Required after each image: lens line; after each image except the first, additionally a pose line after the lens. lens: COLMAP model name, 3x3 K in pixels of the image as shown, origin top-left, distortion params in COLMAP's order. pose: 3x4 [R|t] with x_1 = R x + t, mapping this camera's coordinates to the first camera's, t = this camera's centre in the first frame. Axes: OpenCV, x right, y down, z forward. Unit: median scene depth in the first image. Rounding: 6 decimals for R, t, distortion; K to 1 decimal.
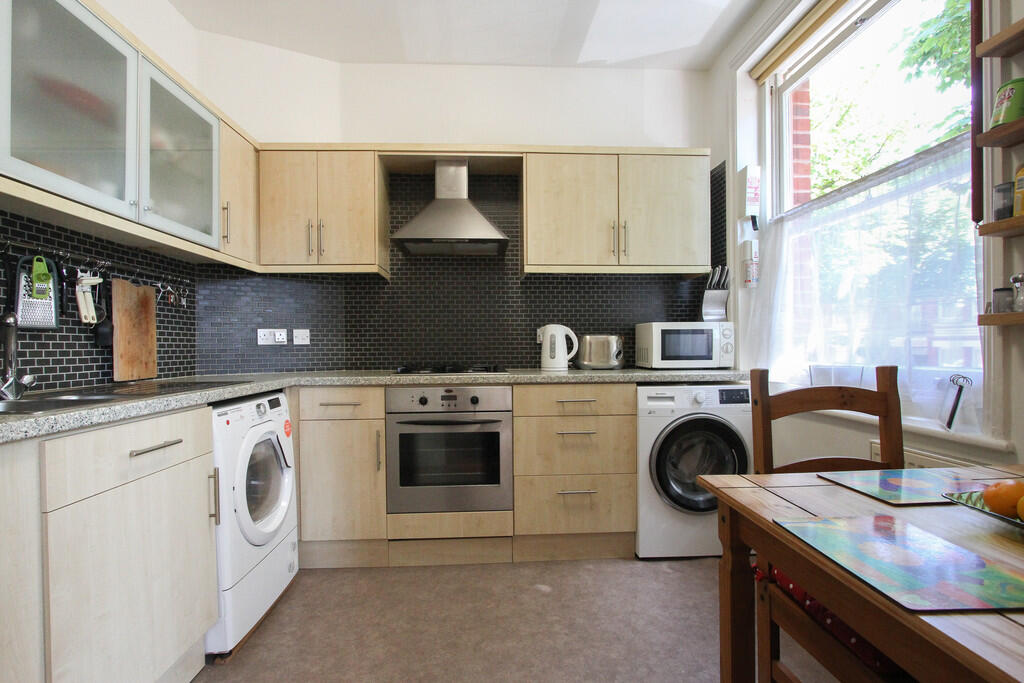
lens RADIAL K [[475.8, 0, 509.6], [0, 475.8, 351.0], [0, 0, 1]] dist [-0.014793, 0.000903]
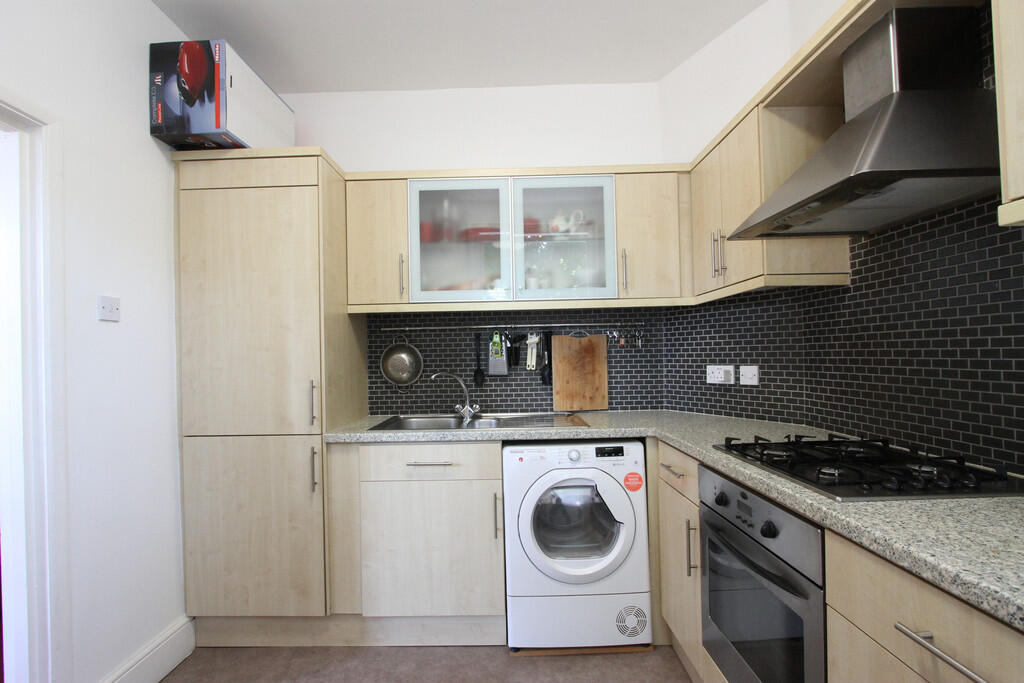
lens RADIAL K [[475.8, 0, 509.6], [0, 475.8, 351.0], [0, 0, 1]] dist [-0.014793, 0.000903]
pose [[-0.038272, 0.000584, -0.999267, 0.522146], [0.011410, 0.999935, 0.000148, -0.106130], [0.999202, -0.011396, -0.038276, 0.890229]]
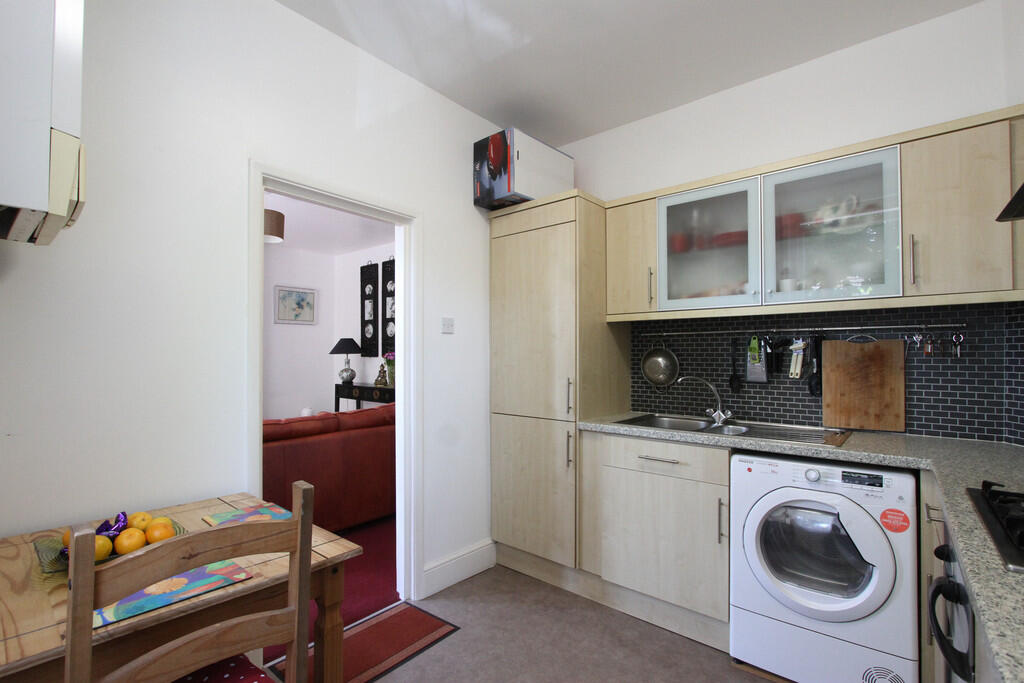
lens RADIAL K [[475.8, 0, 509.6], [0, 475.8, 351.0], [0, 0, 1]] dist [-0.014793, 0.000903]
pose [[-0.675137, -0.000532, -0.737692, 0.570988], [-0.003473, 0.999991, 0.002458, -0.122586], [0.737684, 0.004221, -0.675133, 1.175585]]
